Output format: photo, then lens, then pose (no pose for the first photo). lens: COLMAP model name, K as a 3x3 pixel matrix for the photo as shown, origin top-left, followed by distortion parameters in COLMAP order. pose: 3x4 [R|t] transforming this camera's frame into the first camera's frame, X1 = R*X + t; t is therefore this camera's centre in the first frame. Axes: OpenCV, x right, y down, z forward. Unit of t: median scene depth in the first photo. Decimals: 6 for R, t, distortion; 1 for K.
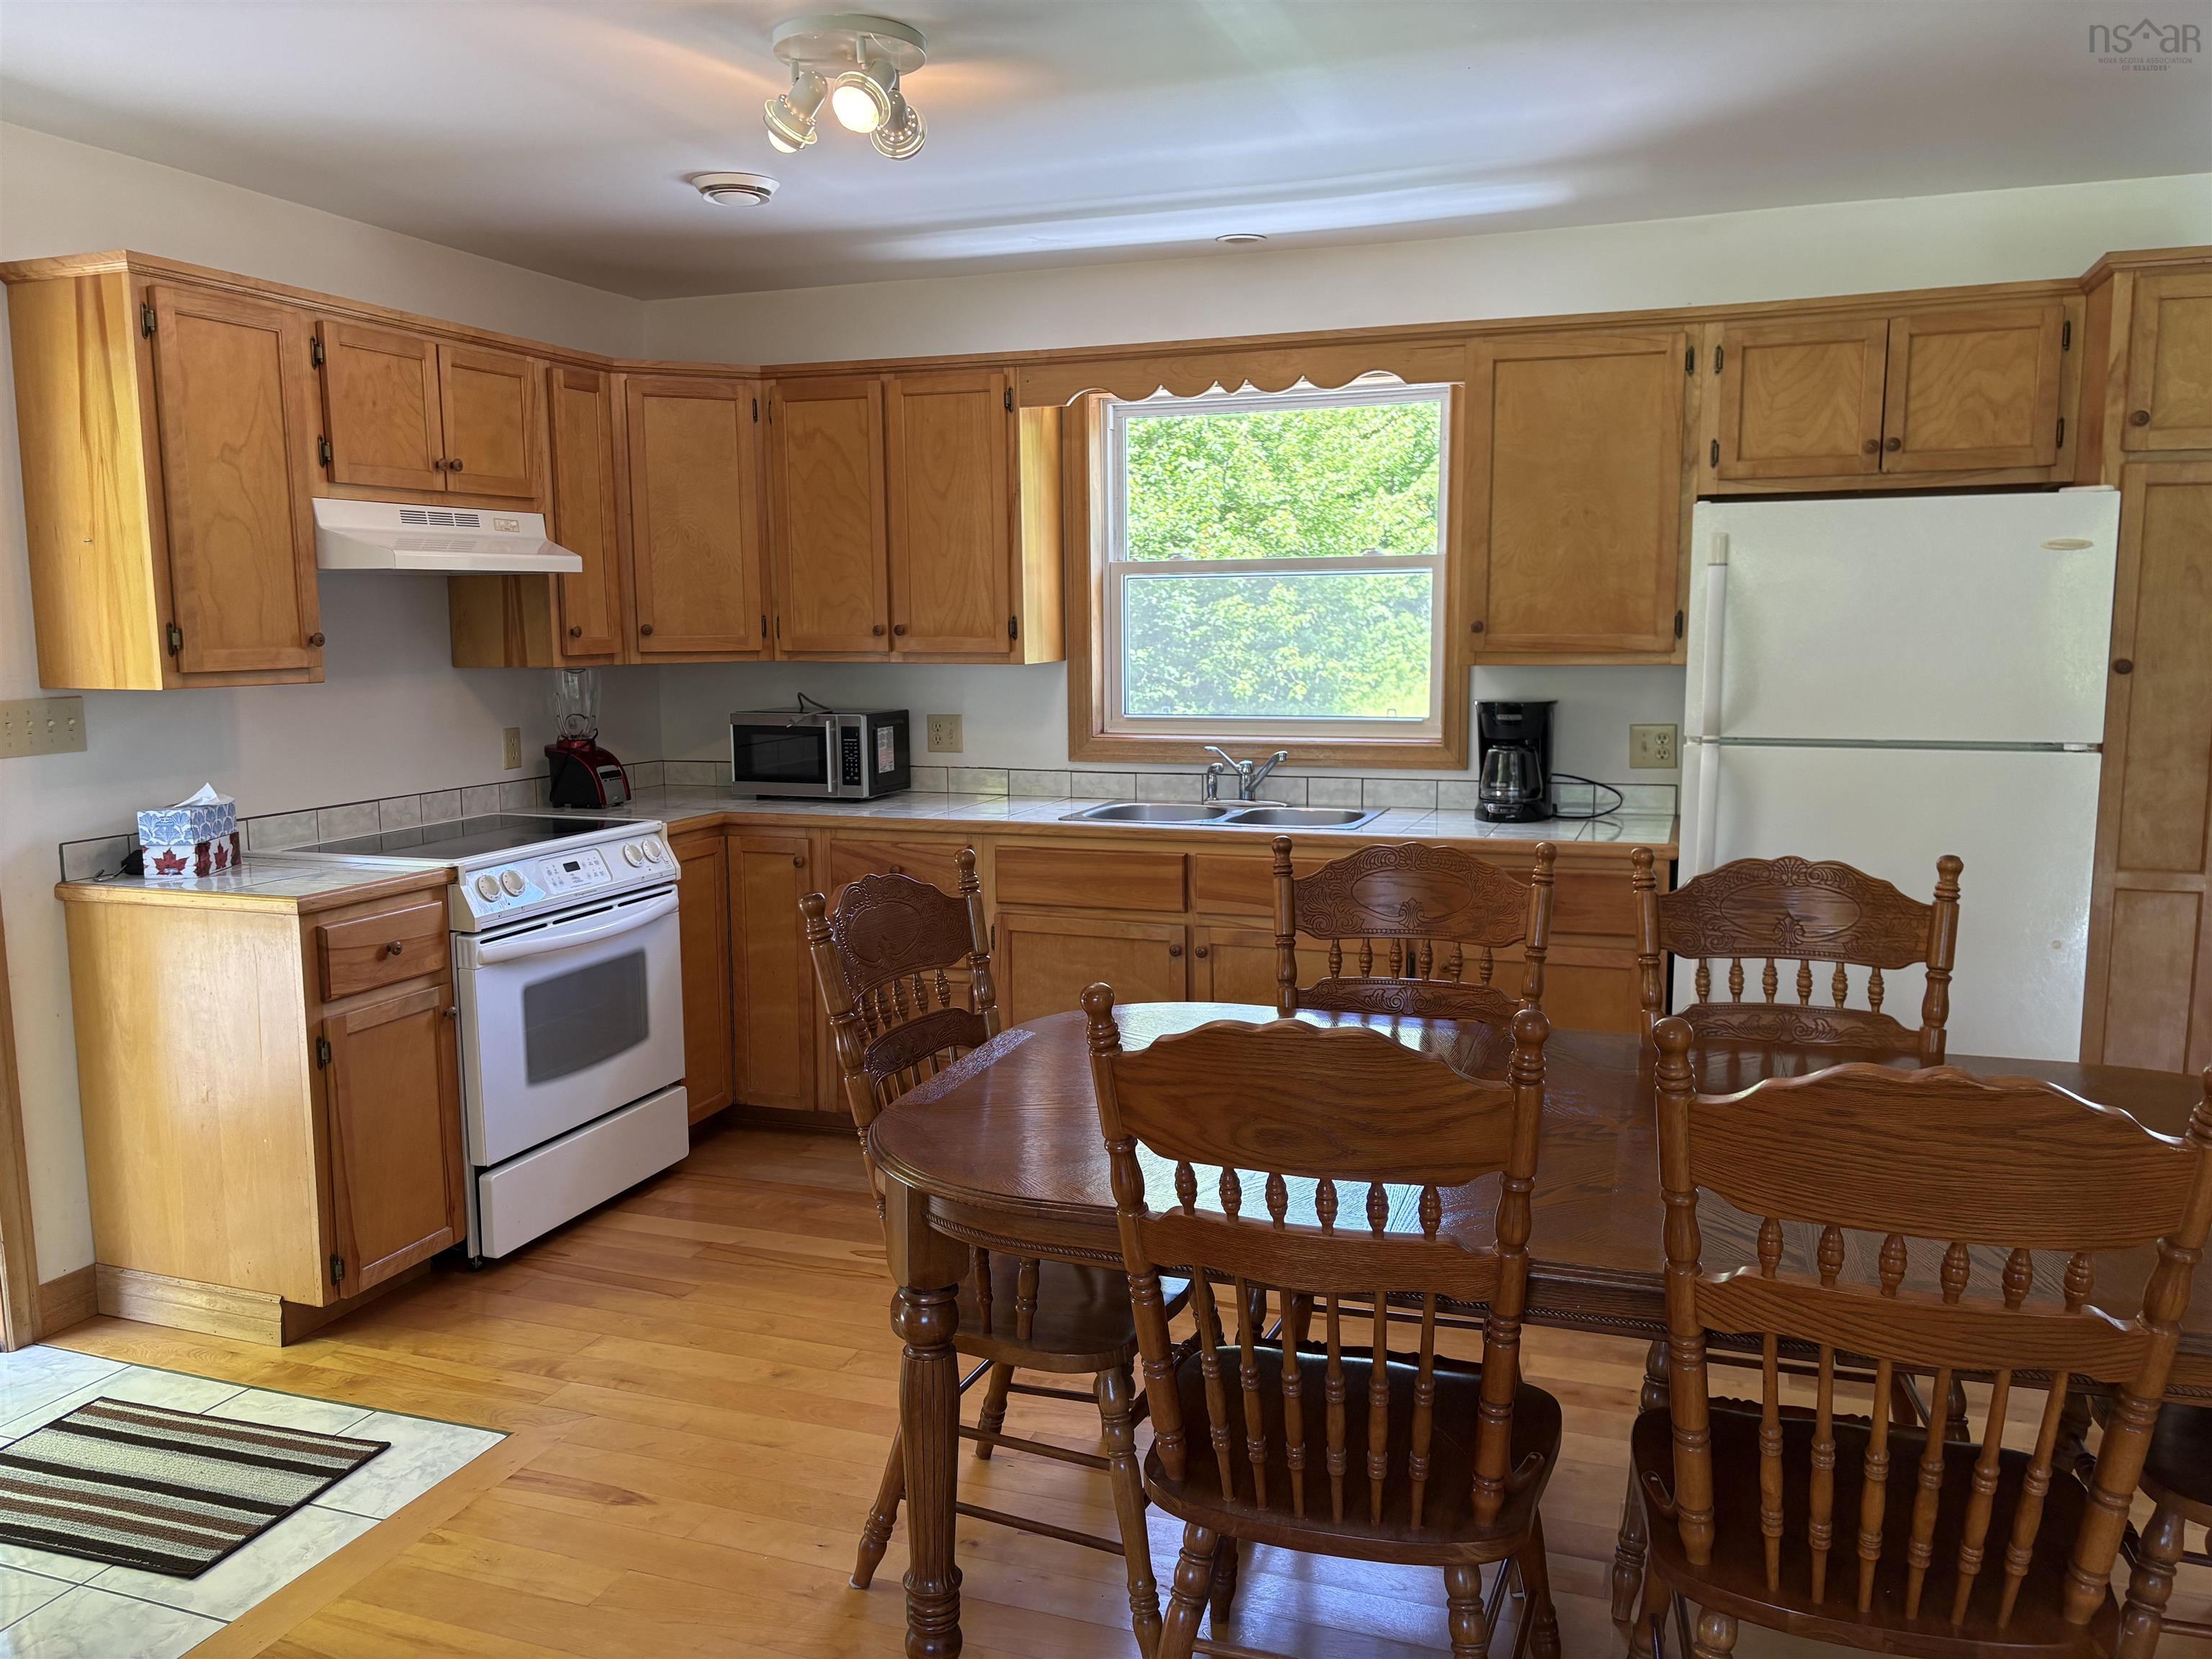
lens RADIAL K [[1660.4, 0, 1098.3], [0, 1660.4, 843.0], [0, 0, 1]] dist [0.042092, -0.051928]
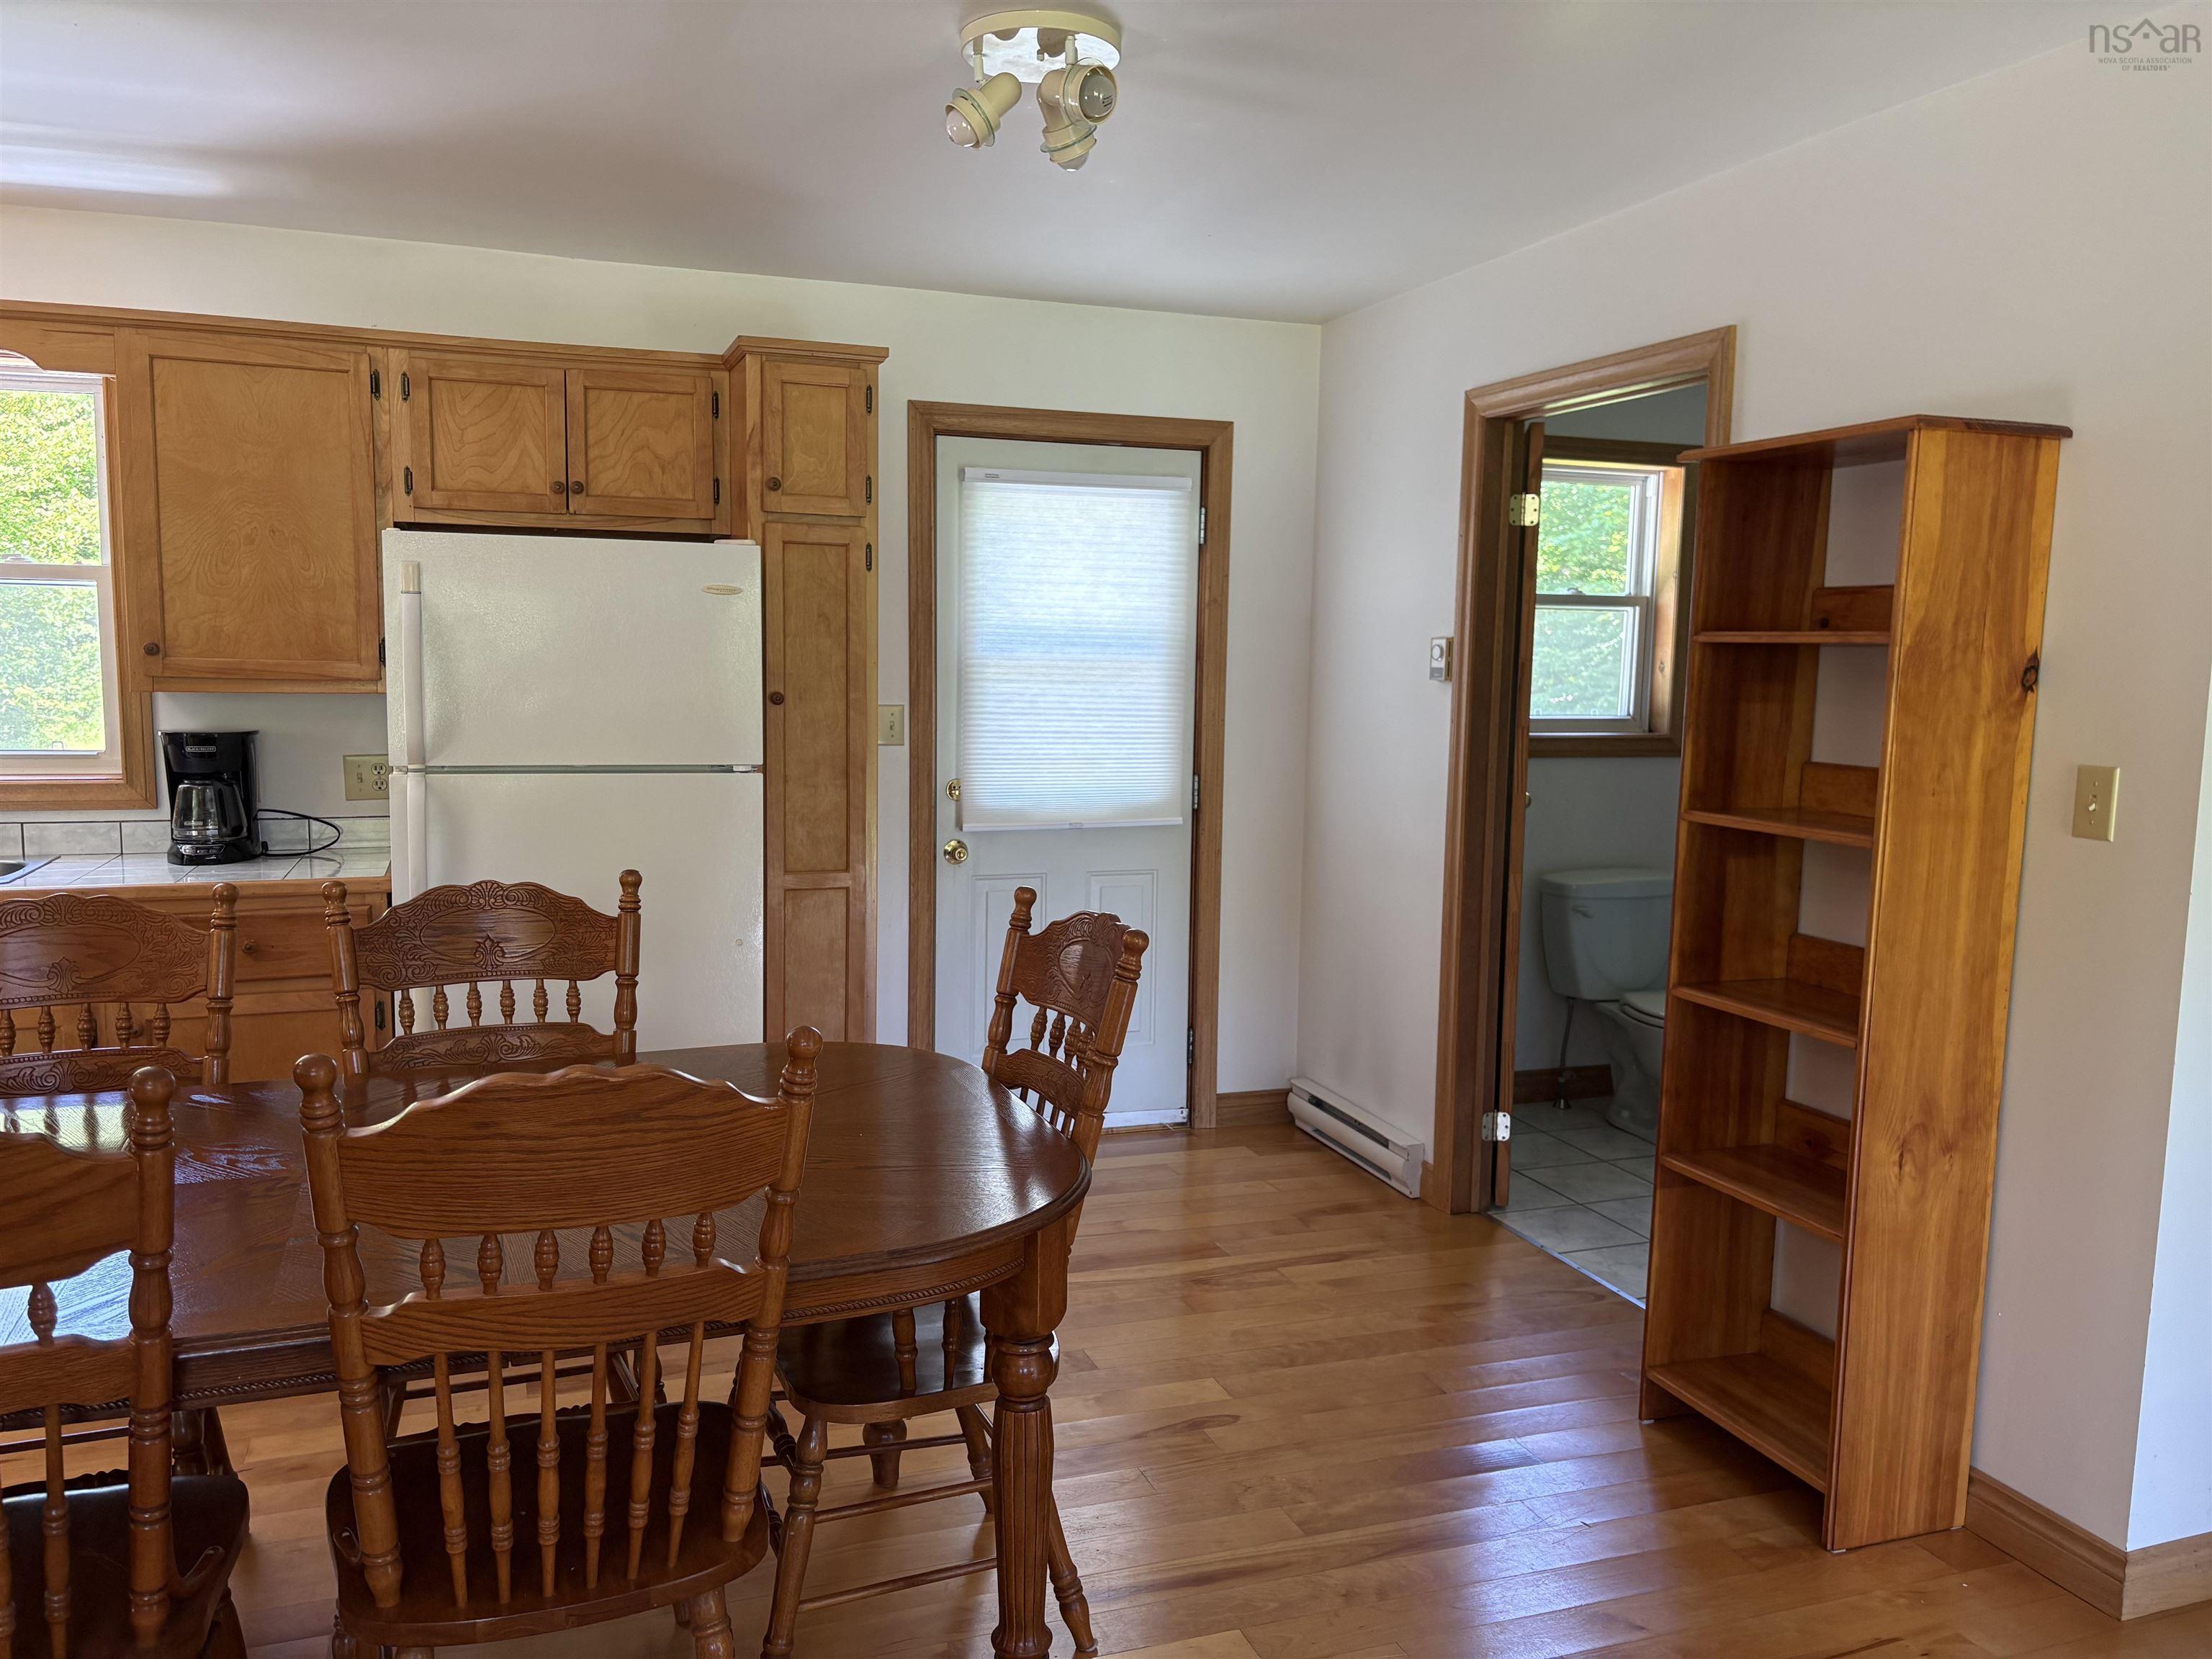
lens RADIAL K [[1663.5, 0, 1099.2], [0, 1663.5, 847.8], [0, 0, 1]] dist [0.031160, -0.030219]
pose [[0.763009, -0.054302, 0.644103, 0.036636], [0.064165, 0.997906, 0.008120, 0.003098], [-0.643195, 0.035133, 0.764896, -0.019893]]
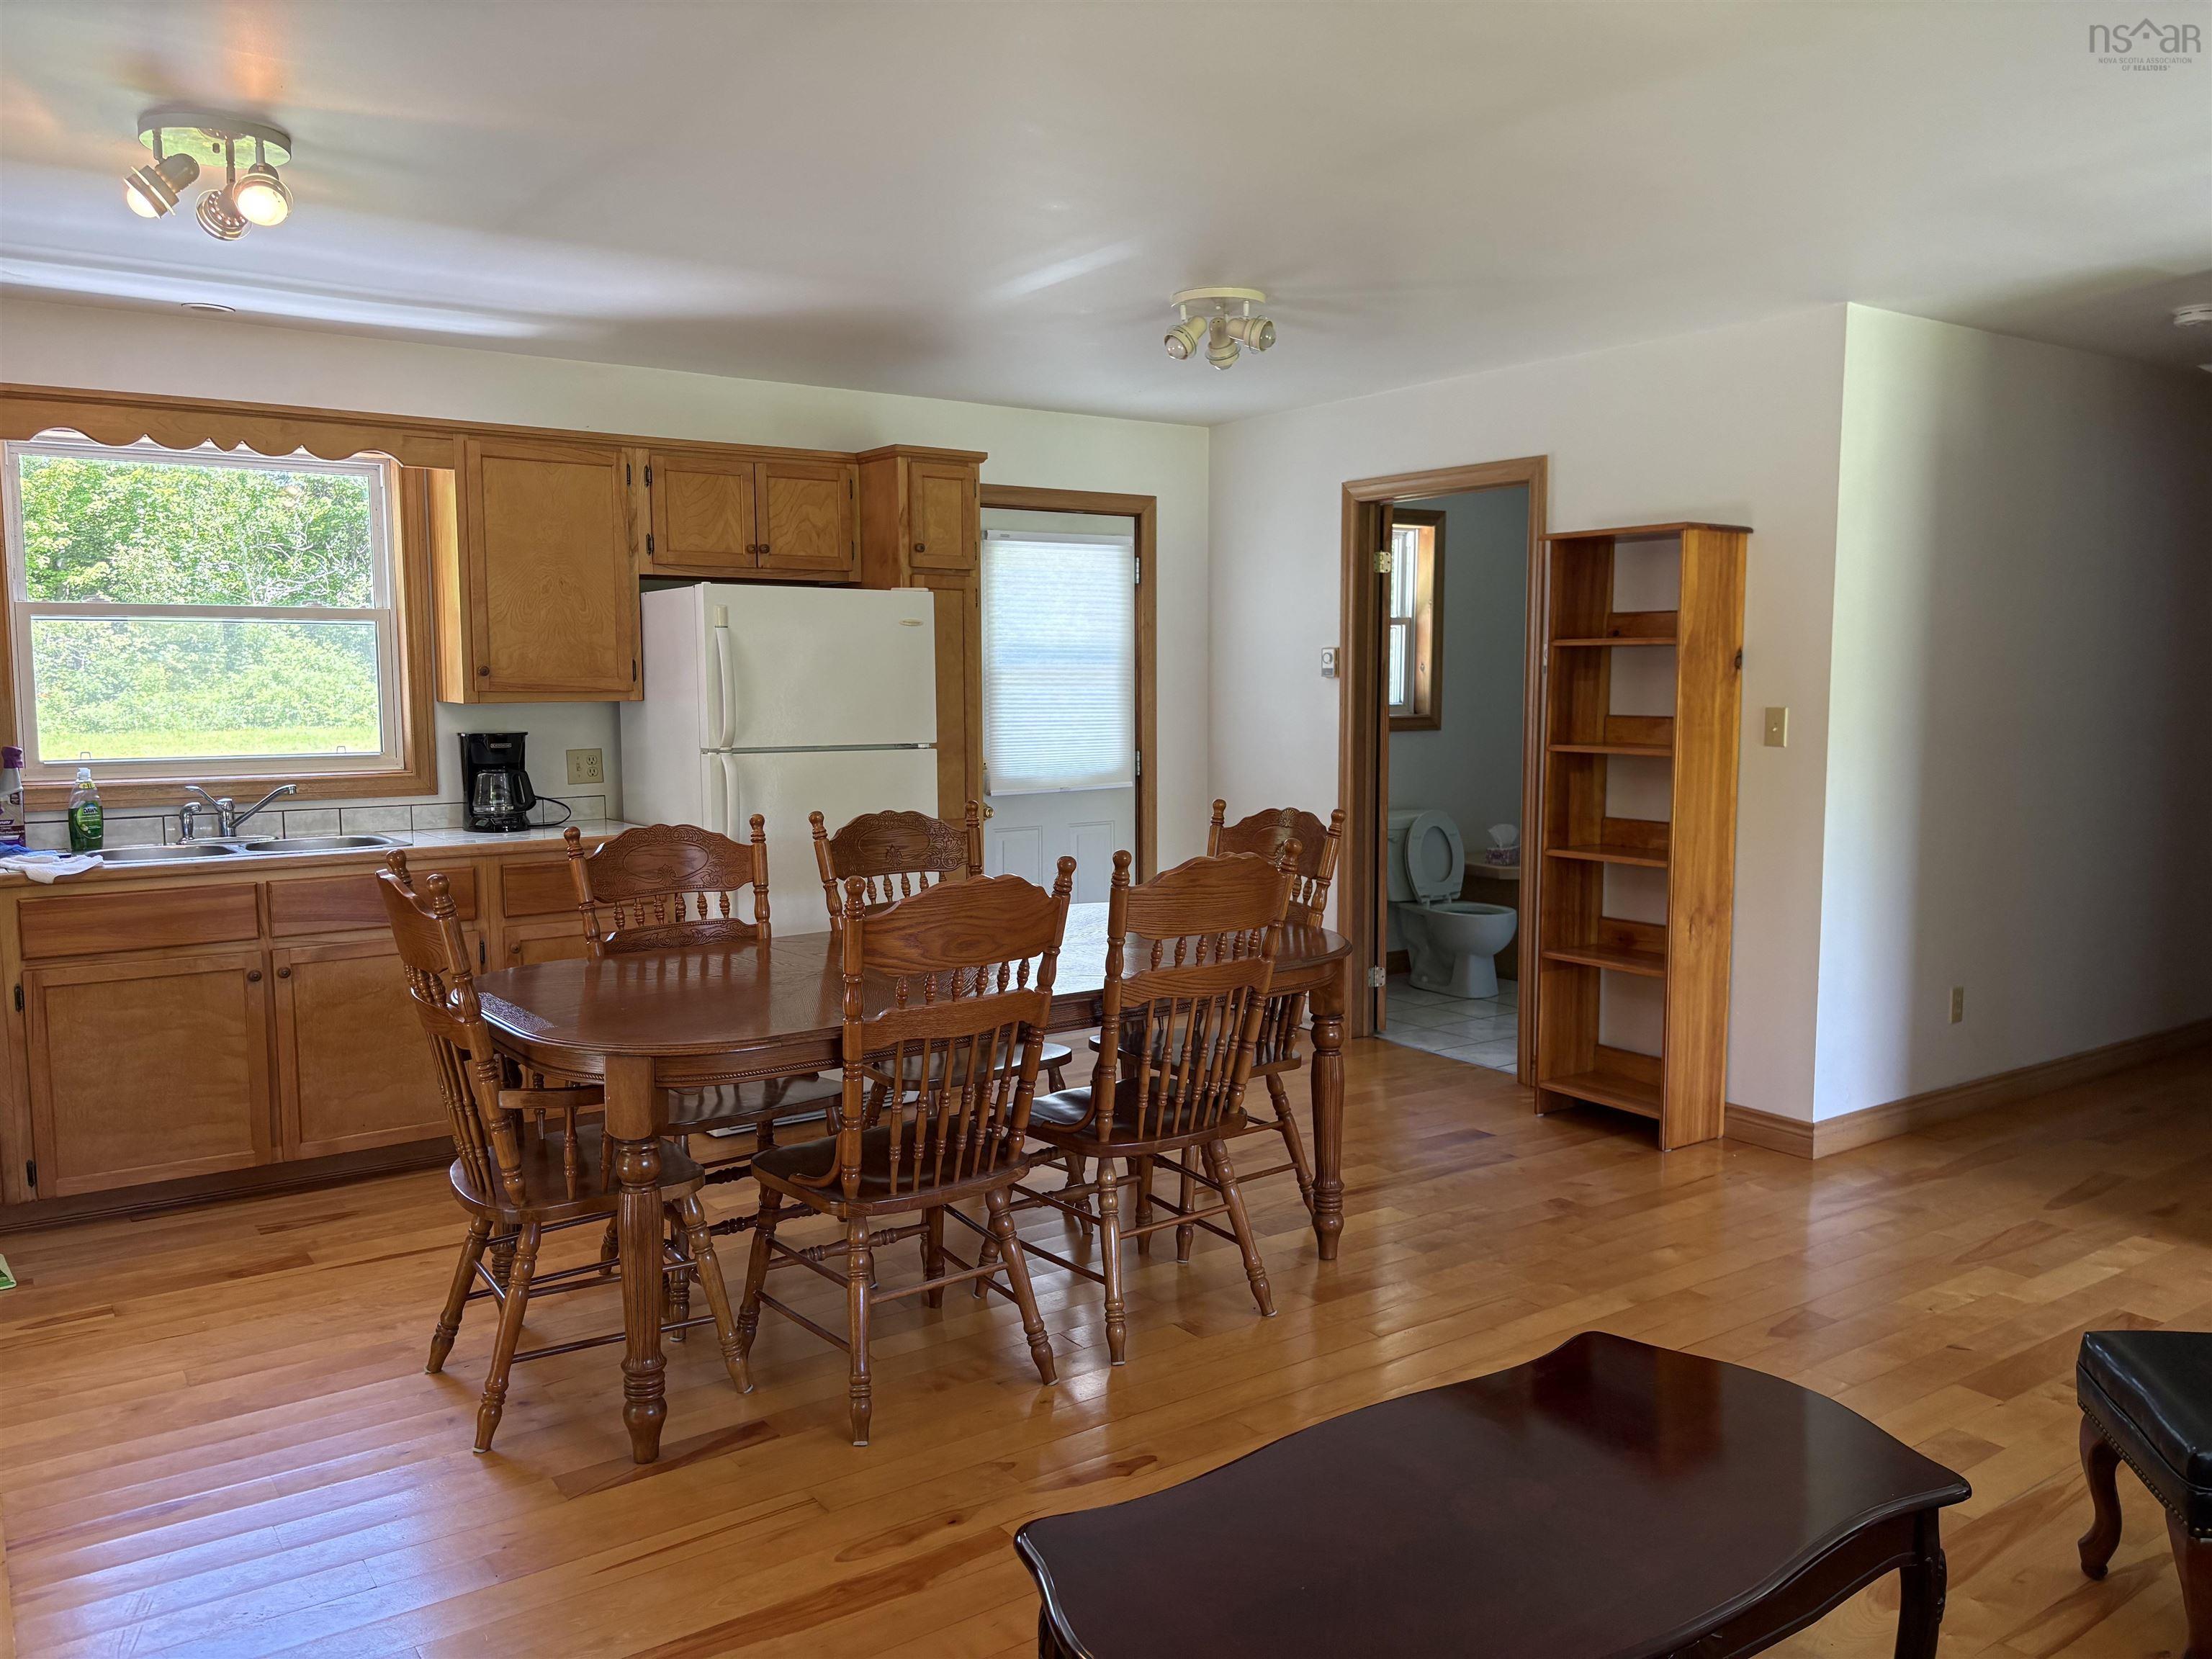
lens RADIAL K [[1686.8, 0, 1110.1], [0, 1686.8, 842.2], [0, 0, 1]] dist [0.028419, -0.010333]
pose [[0.558311, -0.075649, 0.826175, -0.675208], [0.111271, 0.993665, 0.015791, 0.030676], [-0.822136, 0.083113, 0.563192, -0.070154]]
